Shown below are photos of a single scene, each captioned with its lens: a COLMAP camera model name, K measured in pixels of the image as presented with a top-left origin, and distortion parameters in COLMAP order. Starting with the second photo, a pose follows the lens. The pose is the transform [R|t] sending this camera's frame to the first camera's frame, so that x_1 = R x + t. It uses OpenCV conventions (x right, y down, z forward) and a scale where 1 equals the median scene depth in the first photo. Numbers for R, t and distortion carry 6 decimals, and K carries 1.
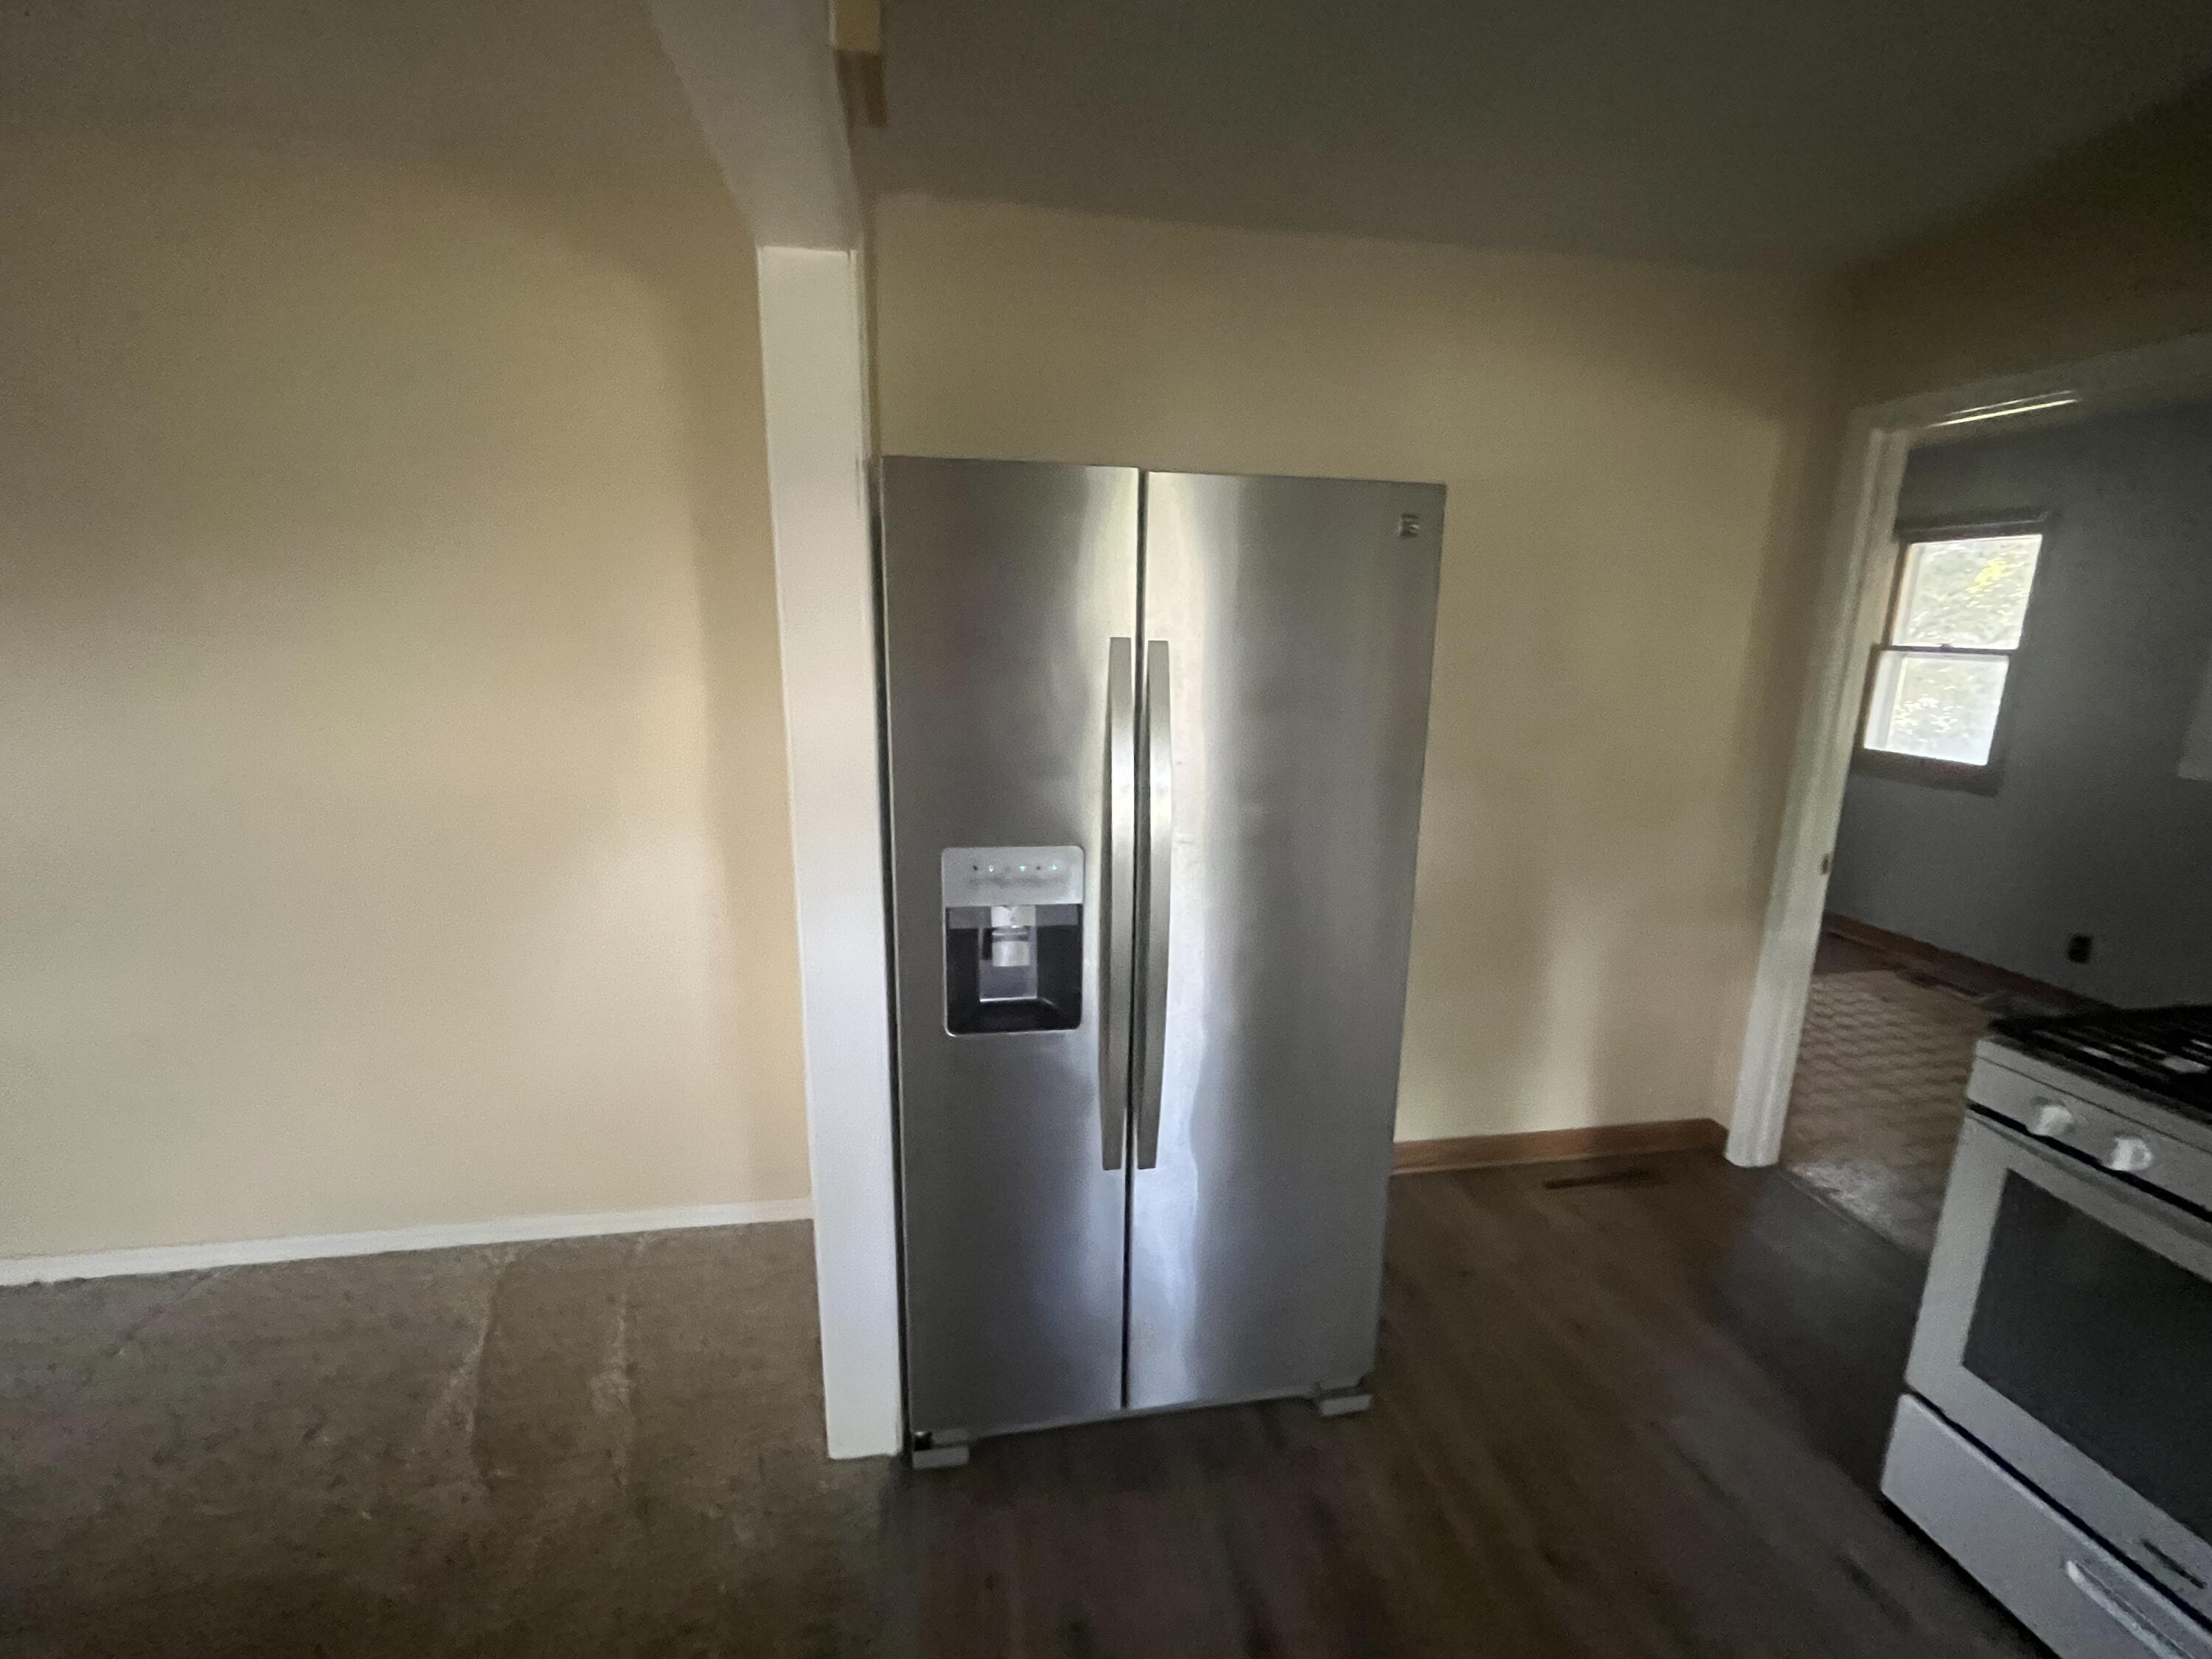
lens RADIAL K [[958.6, 0, 1104.8], [0, 958.6, 826.6], [0, 0, 1]] dist [-0.003493, 0.000848]
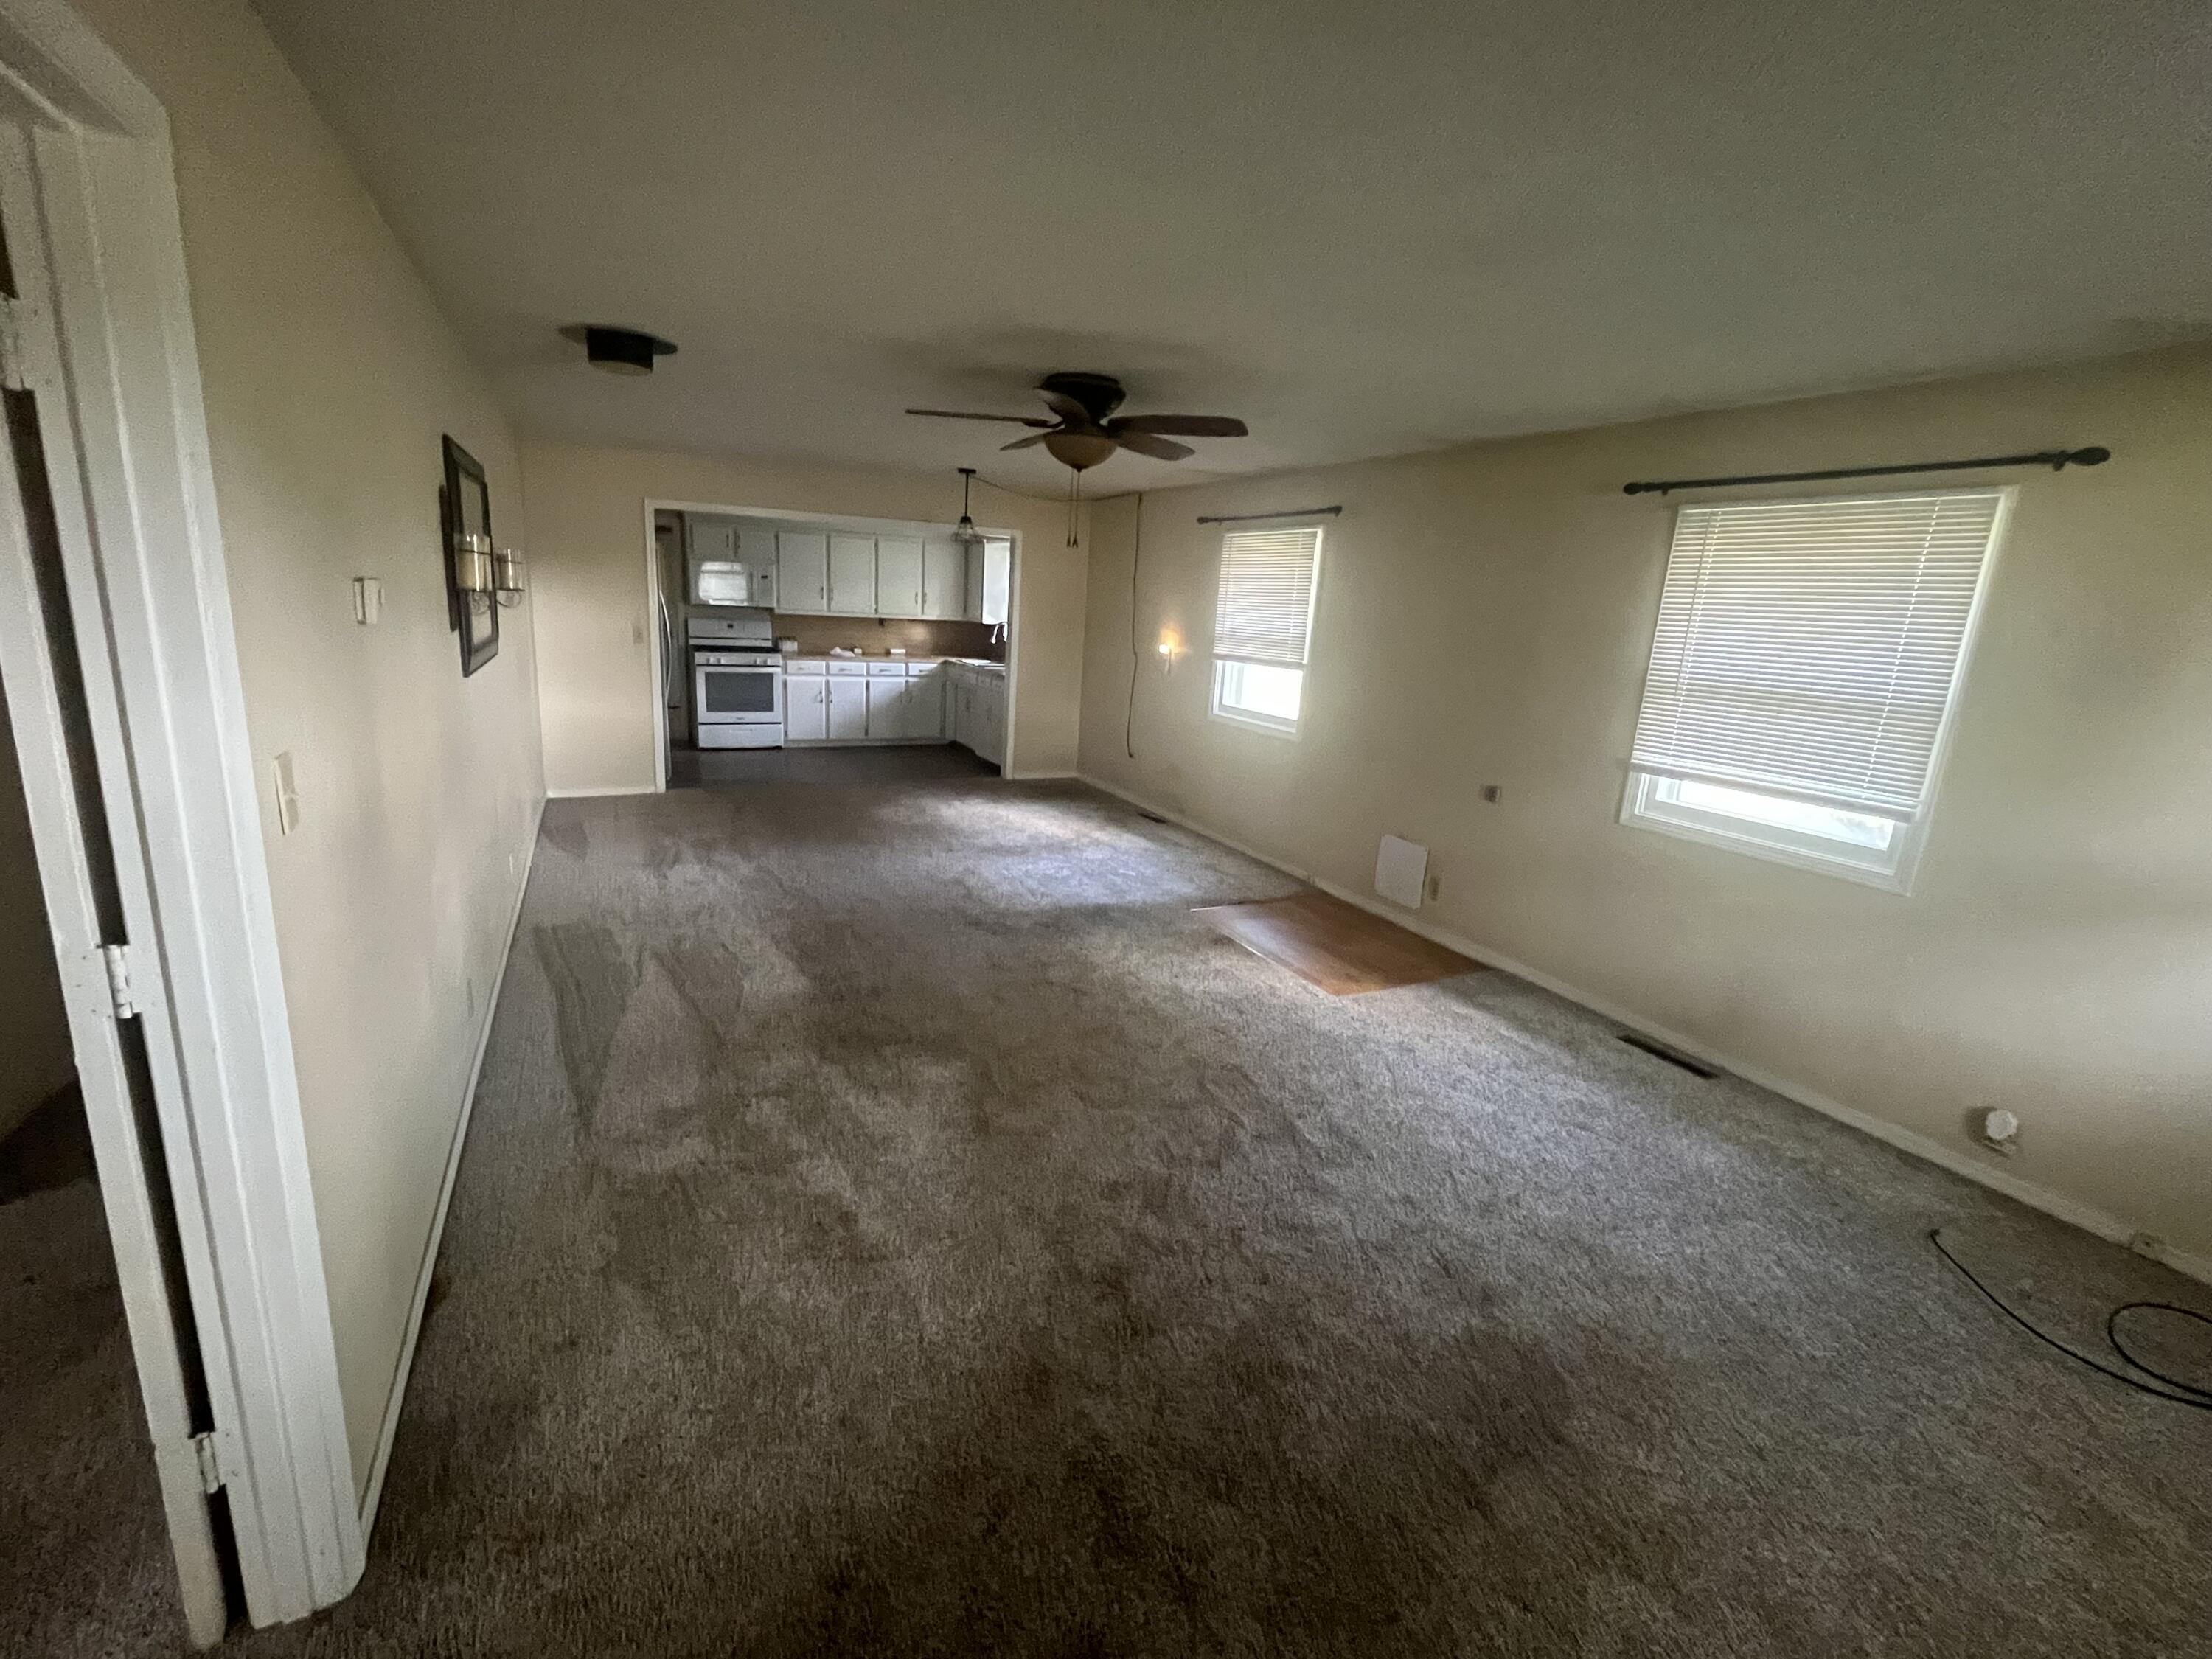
lens RADIAL K [[958.6, 0, 1104.8], [0, 958.6, 826.6], [0, 0, 1]] dist [-0.003493, 0.000848]
pose [[-0.289119, -0.257400, 0.922039, -2.834937], [0.139724, 0.941511, 0.306649, -0.110306], [-0.947041, 0.217489, -0.236244, 0.145456]]
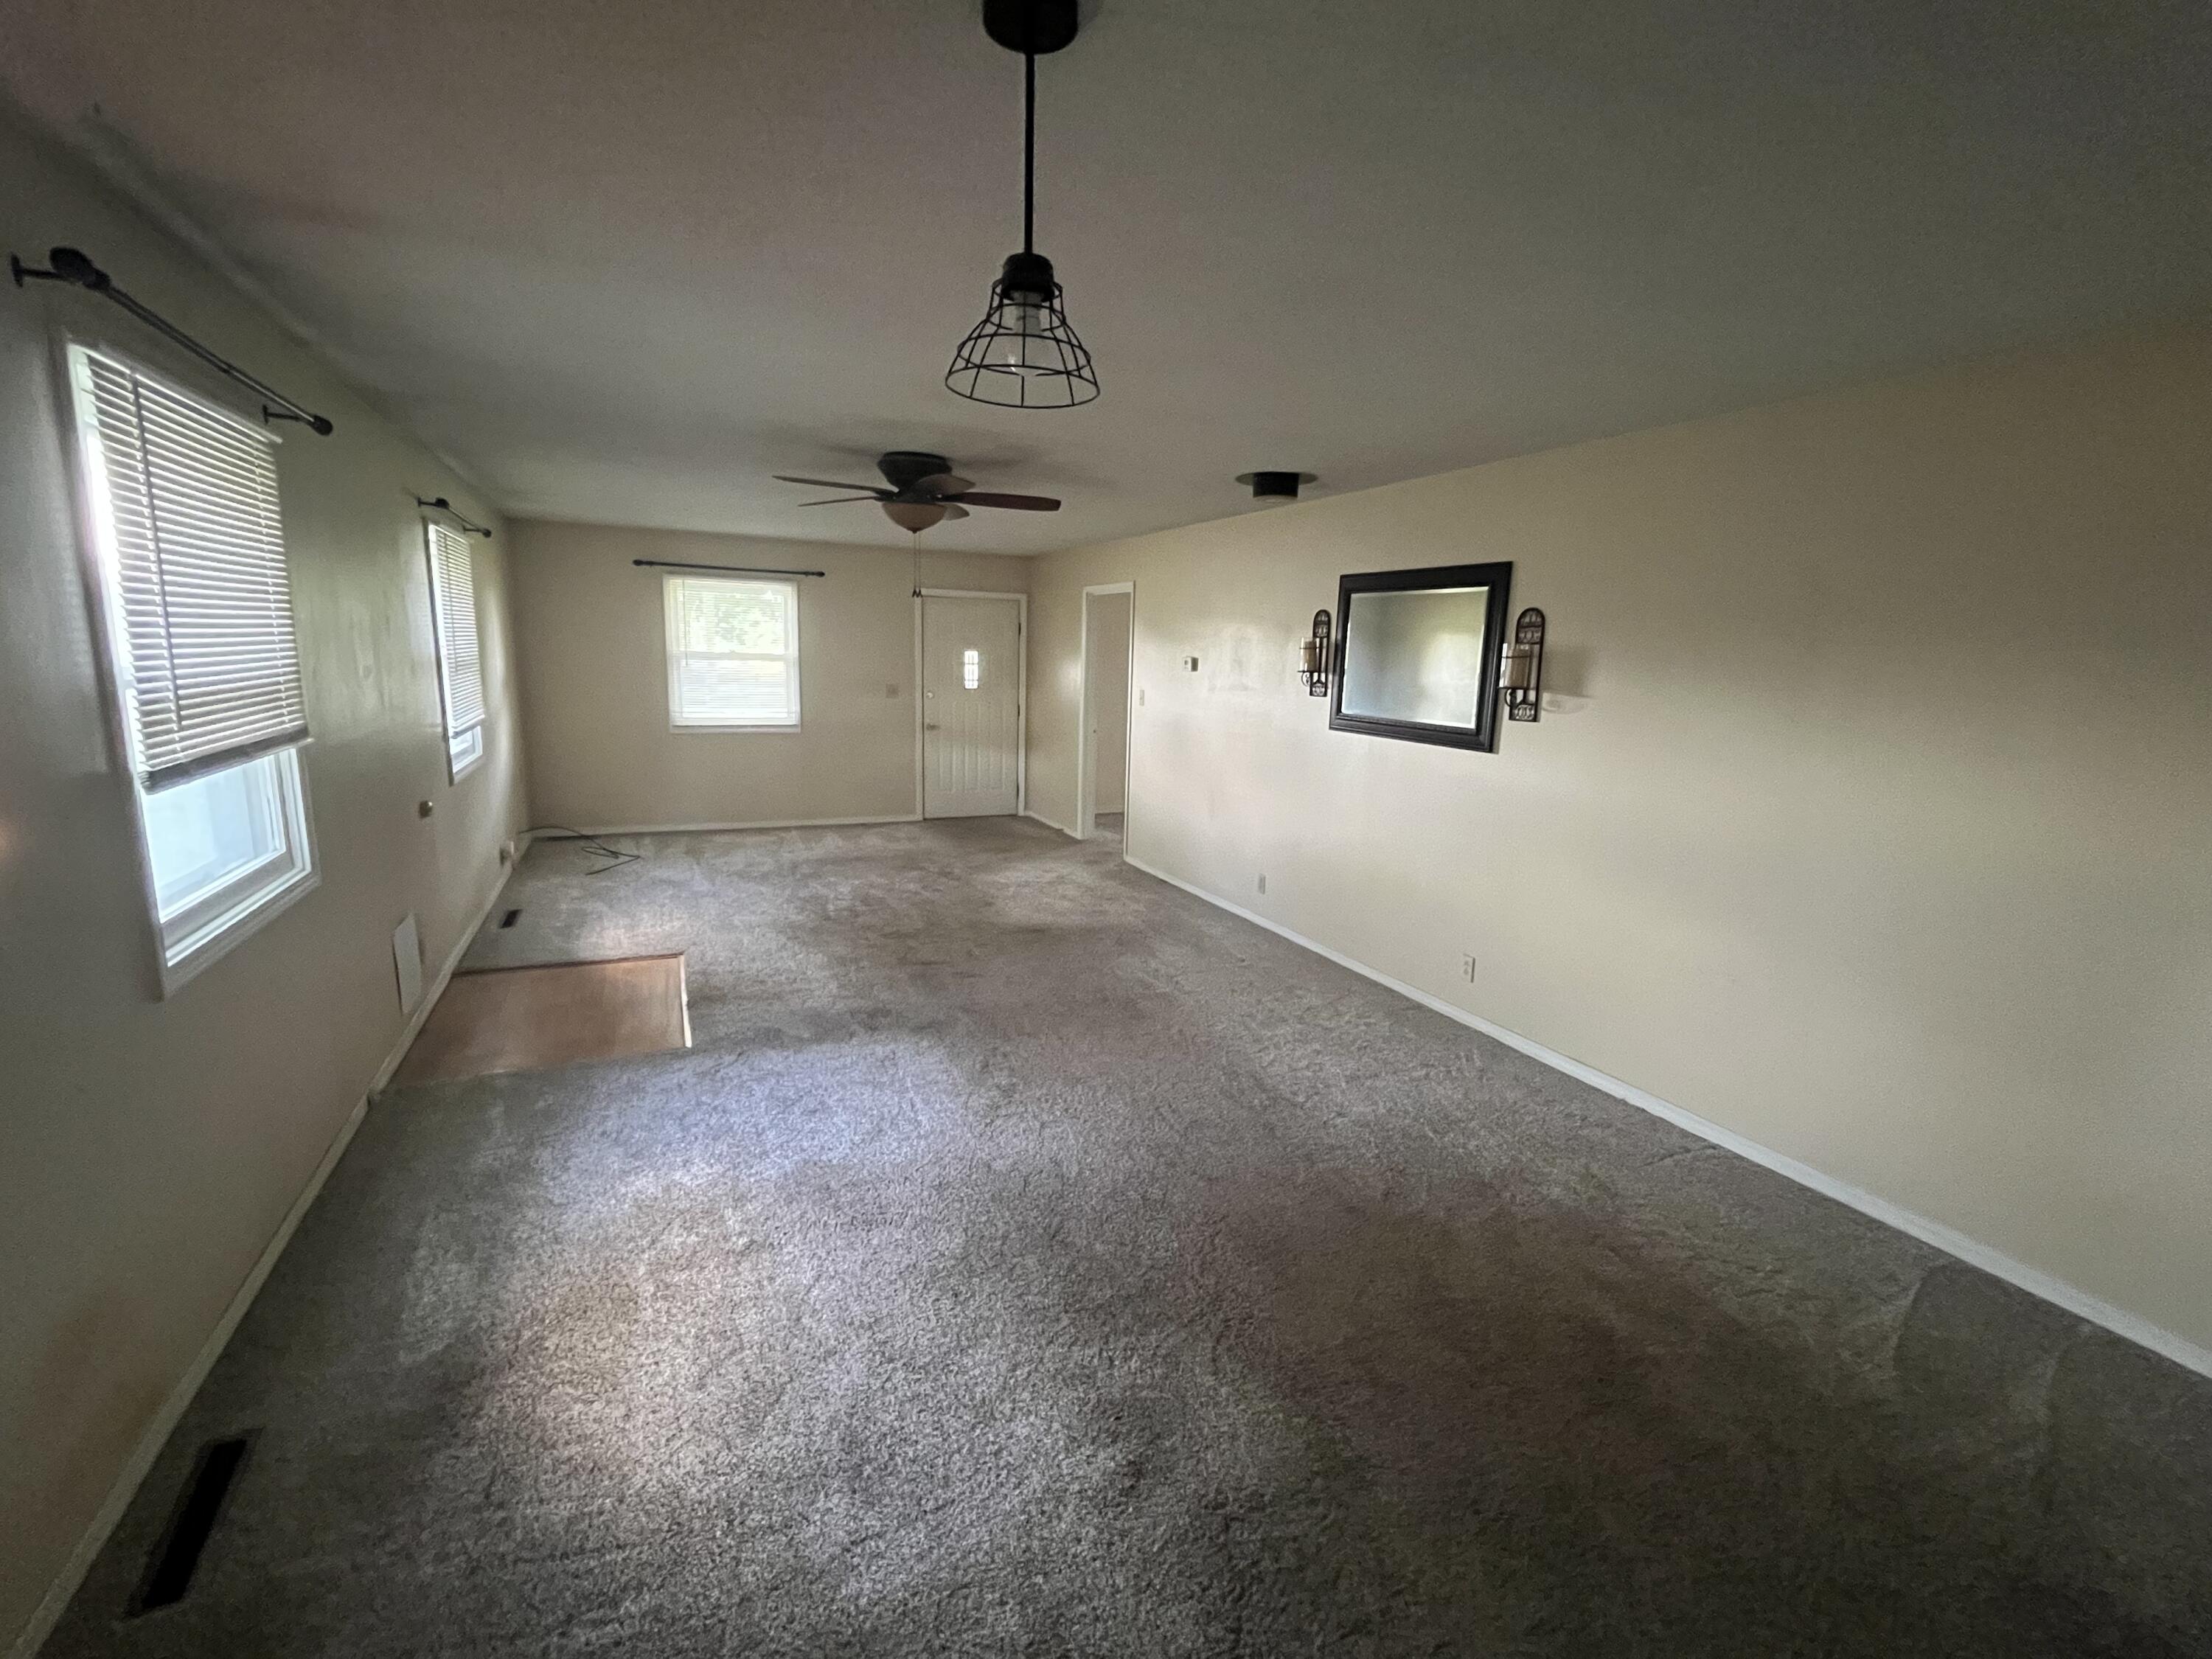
lens RADIAL K [[958.6, 0, 1104.8], [0, 958.6, 826.6], [0, 0, 1]] dist [-0.003493, 0.000848]
pose [[0.251538, 0.162408, -0.954124, 0.103046], [-0.232841, 0.967022, 0.103219, 0.051367], [0.939422, 0.196196, 0.281057, -0.287118]]
